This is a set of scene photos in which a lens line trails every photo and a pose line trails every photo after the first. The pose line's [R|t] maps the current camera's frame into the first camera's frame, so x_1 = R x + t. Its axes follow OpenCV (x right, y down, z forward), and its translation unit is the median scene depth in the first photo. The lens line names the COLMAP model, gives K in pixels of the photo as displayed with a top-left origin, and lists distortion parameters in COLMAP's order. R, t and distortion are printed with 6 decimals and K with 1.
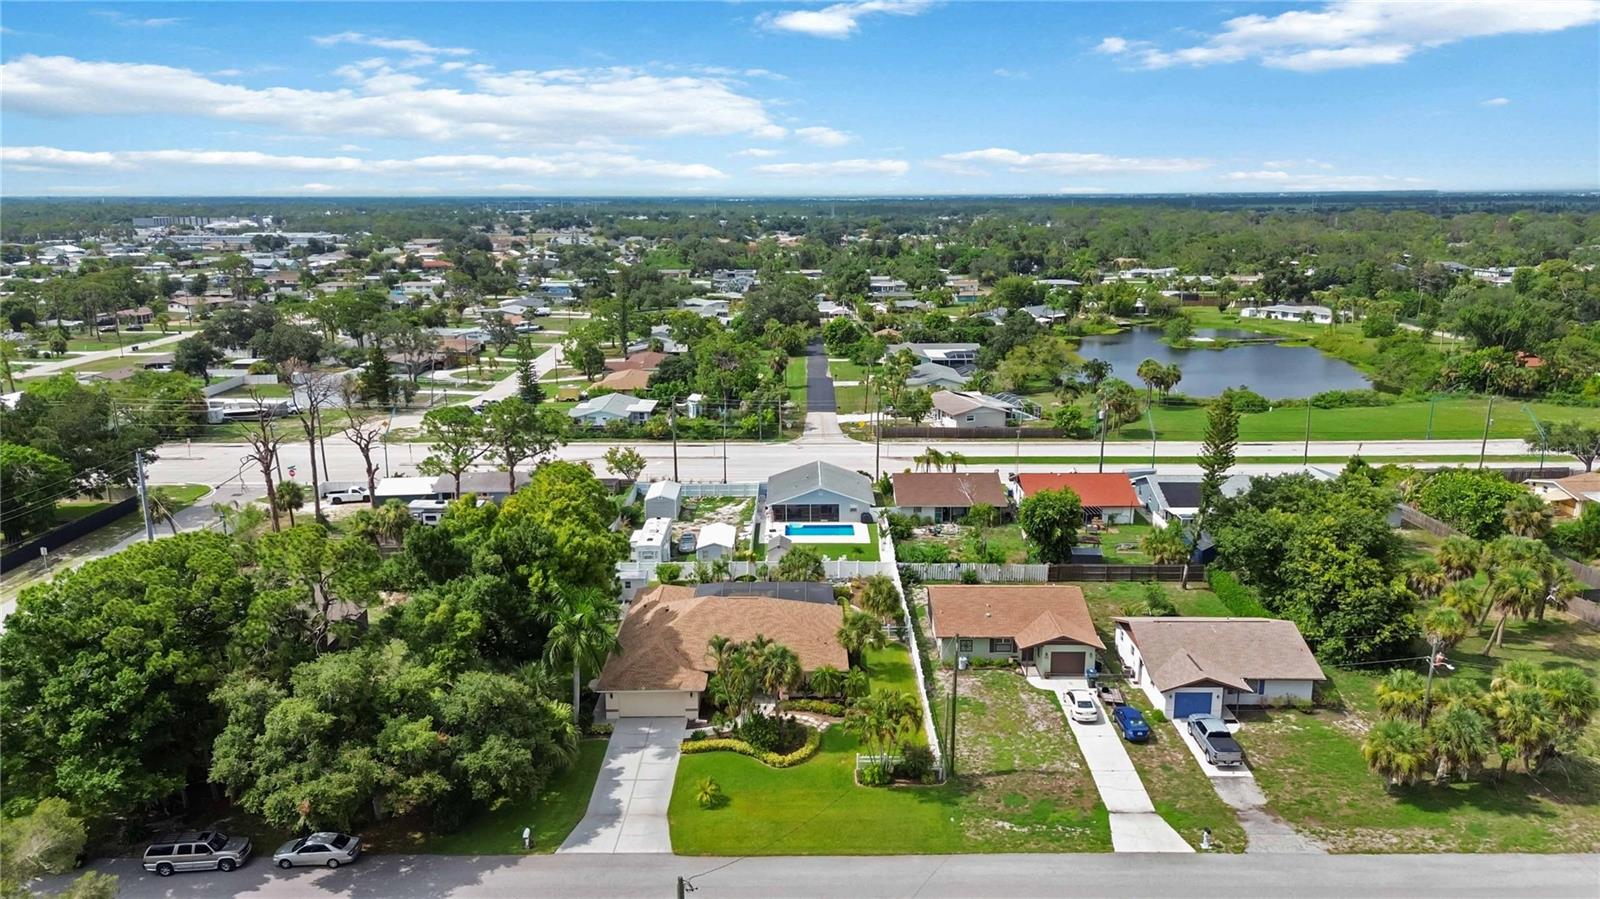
lens RADIAL K [[1141.7, 0, 799.5], [0, 1141.7, 448.8], [0, 0, 1]] dist [0.051945, -0.027877]
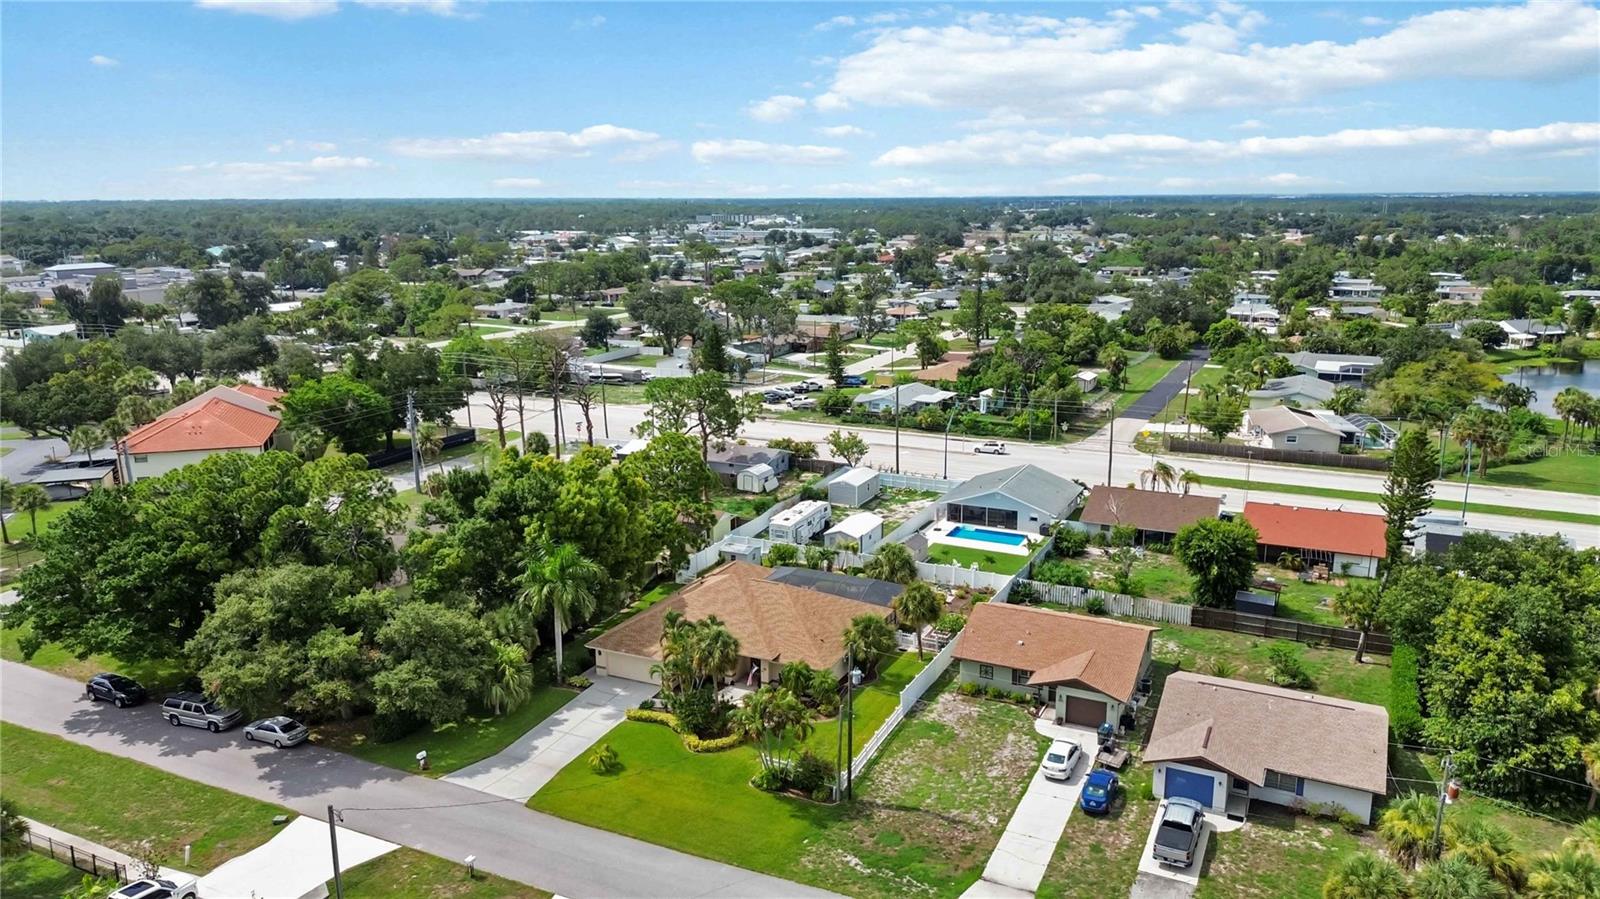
lens RADIAL K [[1141.7, 0, 792.0], [0, 1141.7, 457.6], [0, 0, 1]] dist [0.051945, -0.027877]
pose [[0.898351, 0.098815, -0.428019, 0.381370], [-0.095424, 0.995002, 0.029431, -0.005476], [0.428788, 0.014404, 0.903290, 0.130598]]
